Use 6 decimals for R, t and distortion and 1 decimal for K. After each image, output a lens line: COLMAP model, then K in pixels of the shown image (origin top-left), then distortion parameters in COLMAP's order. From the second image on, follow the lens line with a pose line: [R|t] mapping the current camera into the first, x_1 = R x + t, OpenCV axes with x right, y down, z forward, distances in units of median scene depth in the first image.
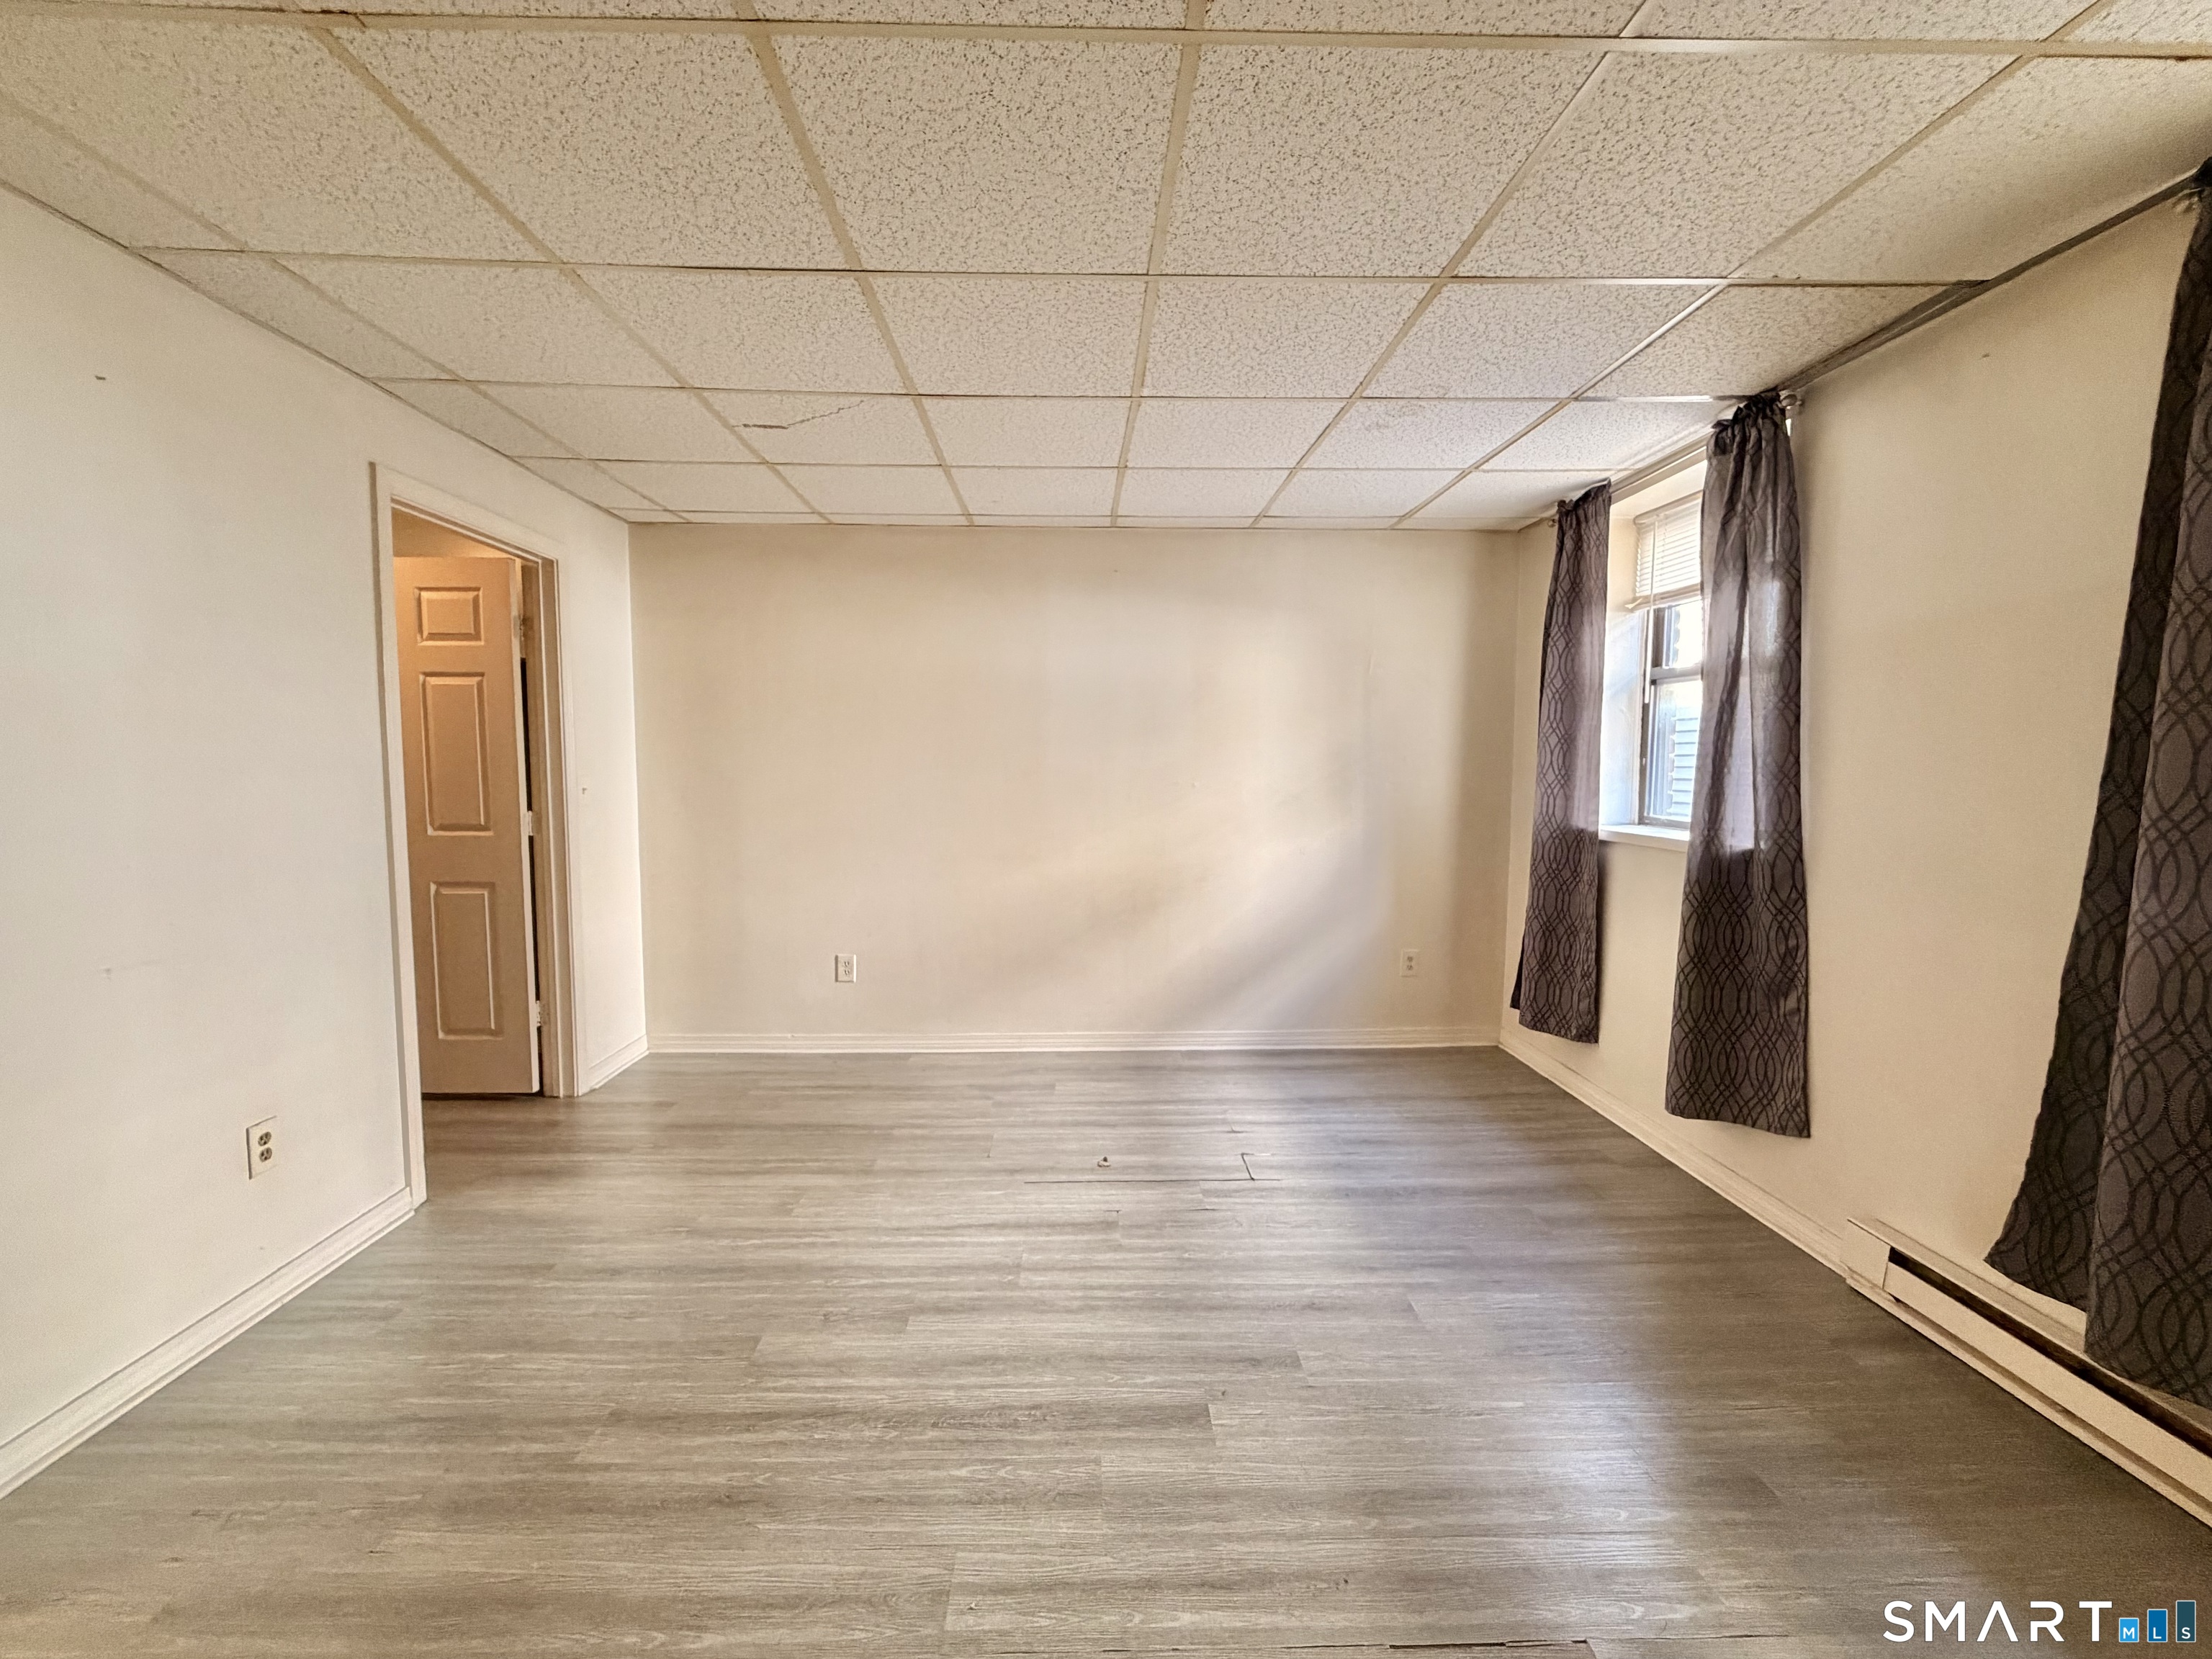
lens RADIAL K [[883.0, 0, 1096.7], [0, 883.0, 830.1], [0, 0, 1]] dist [0.000468, -0.000233]
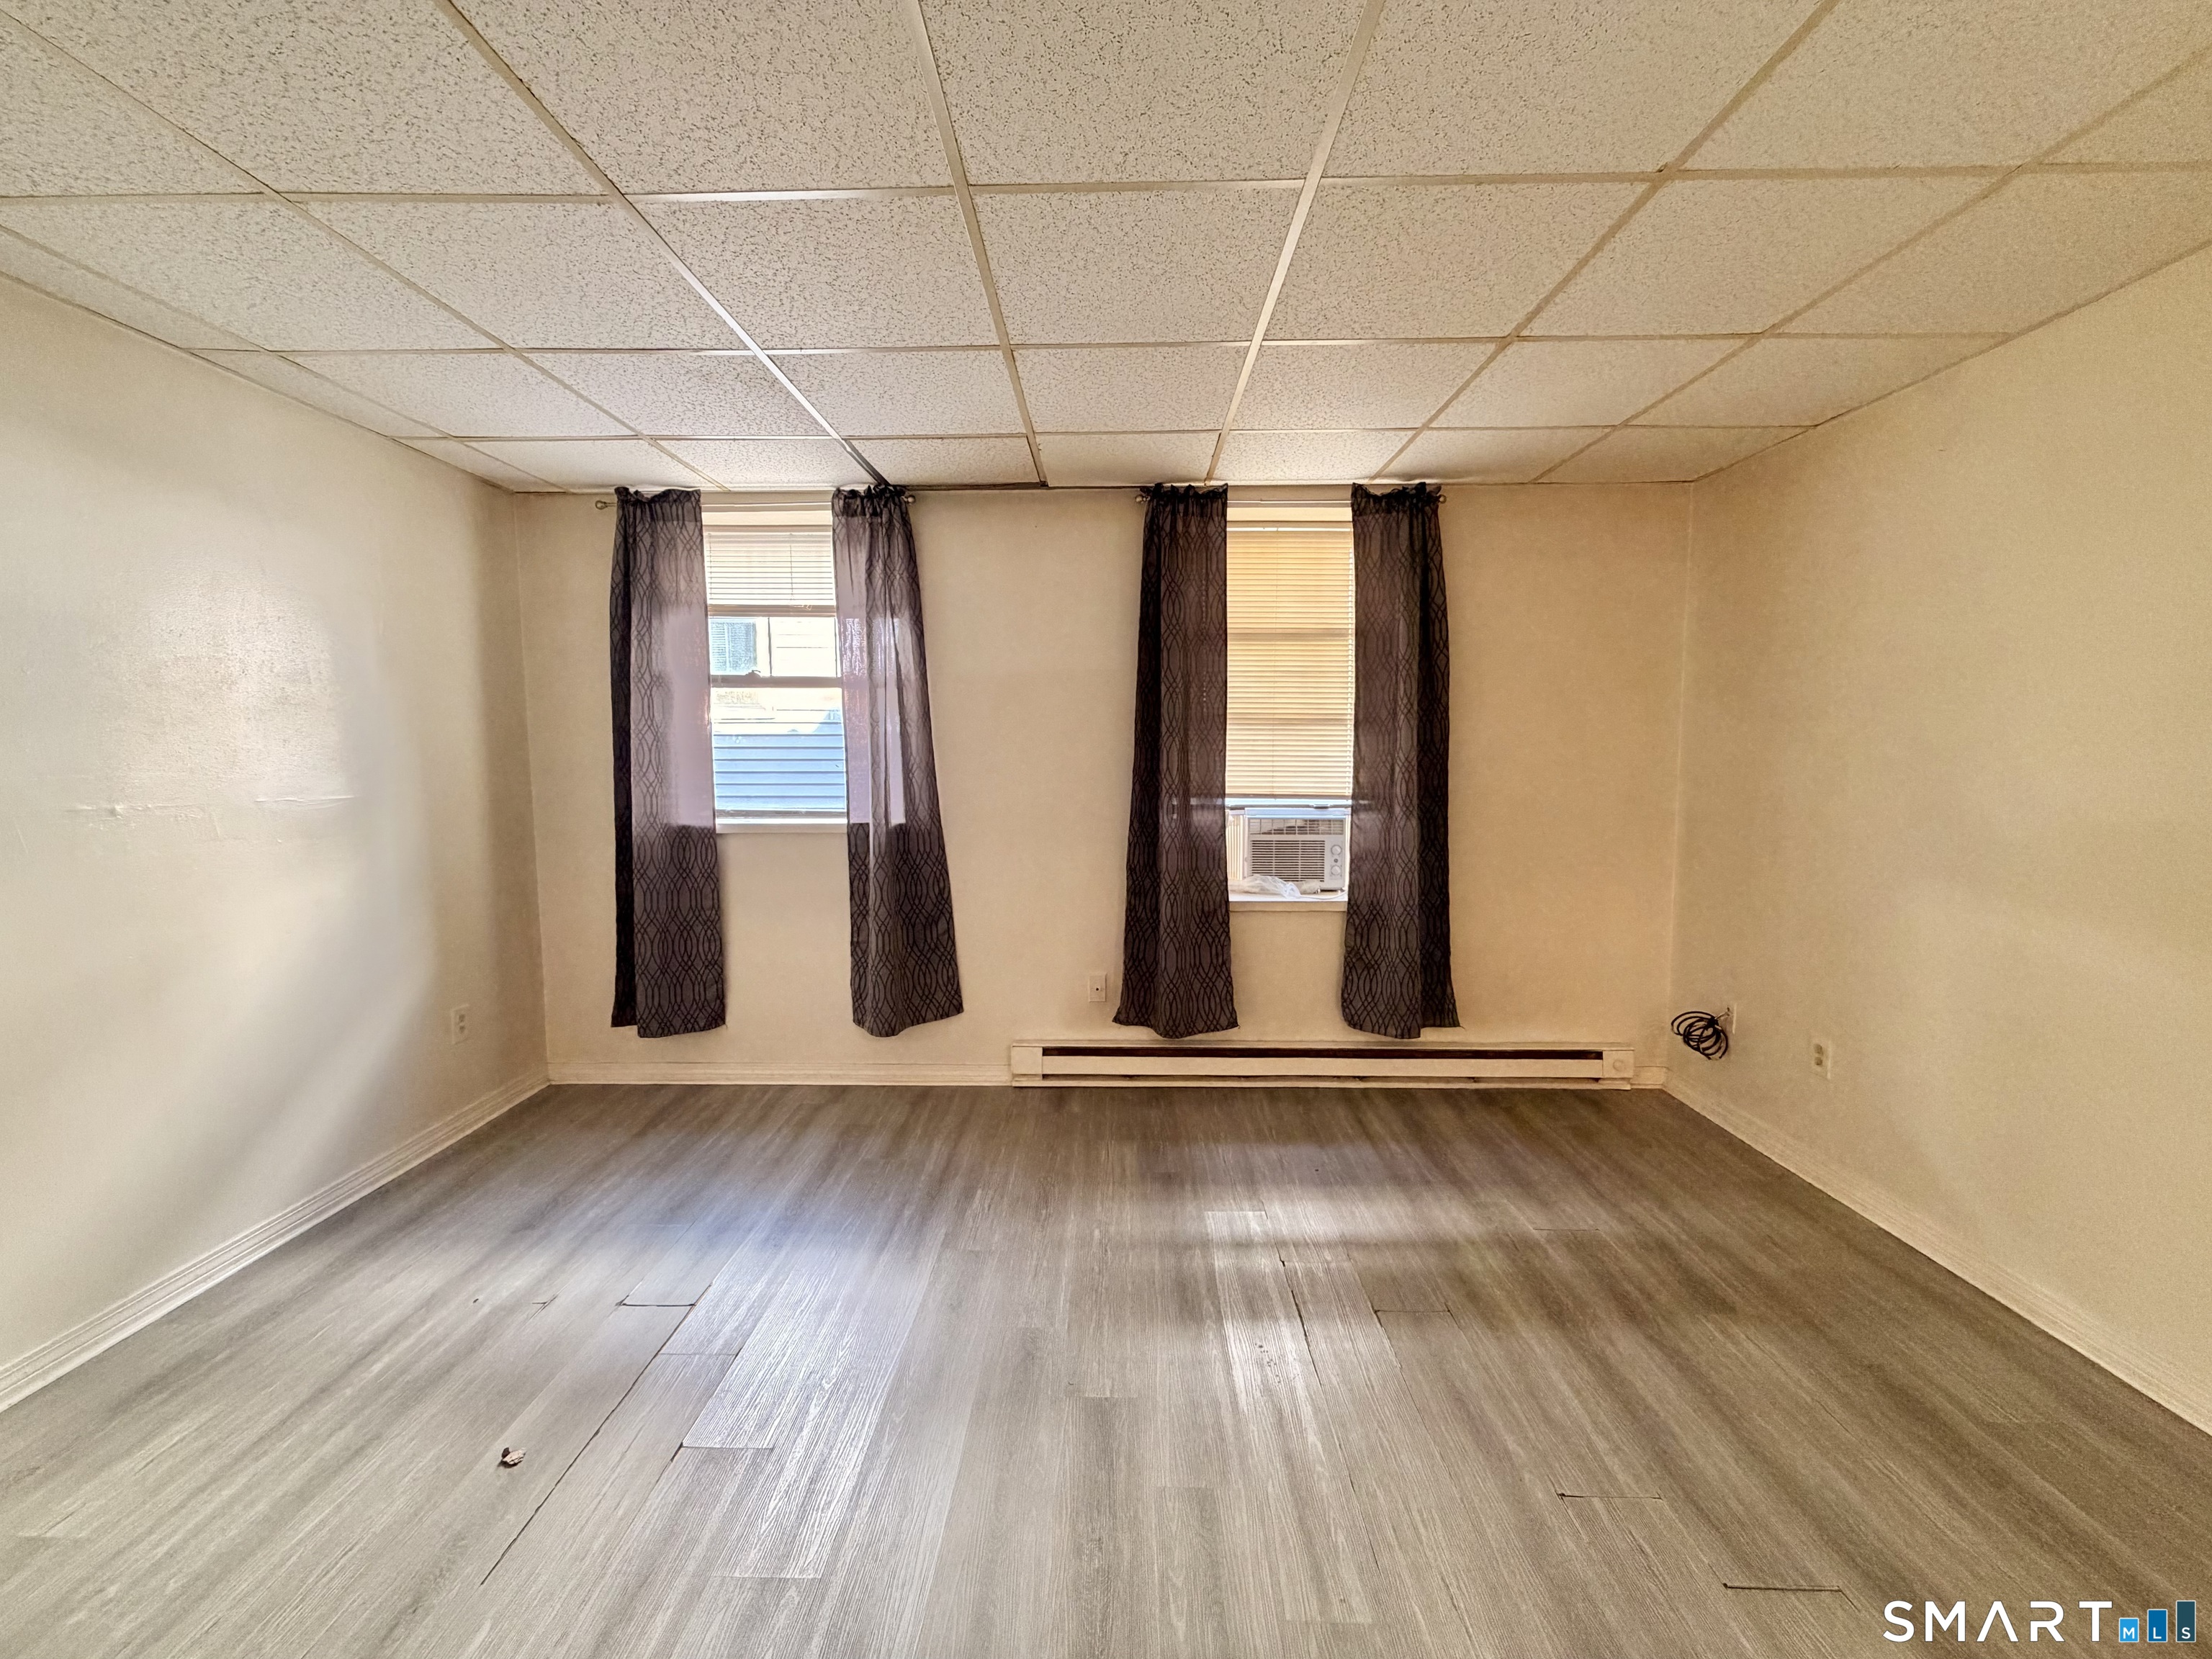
lens RADIAL K [[883.0, 0, 1100.4], [0, 883.0, 828.9], [0, 0, 1]] dist [0.000468, -0.000233]
pose [[0.042011, -0.087537, 0.995275, -0.517678], [0.080535, 0.993210, 0.083956, -0.051719], [-0.995866, 0.076627, 0.048775, 0.552877]]
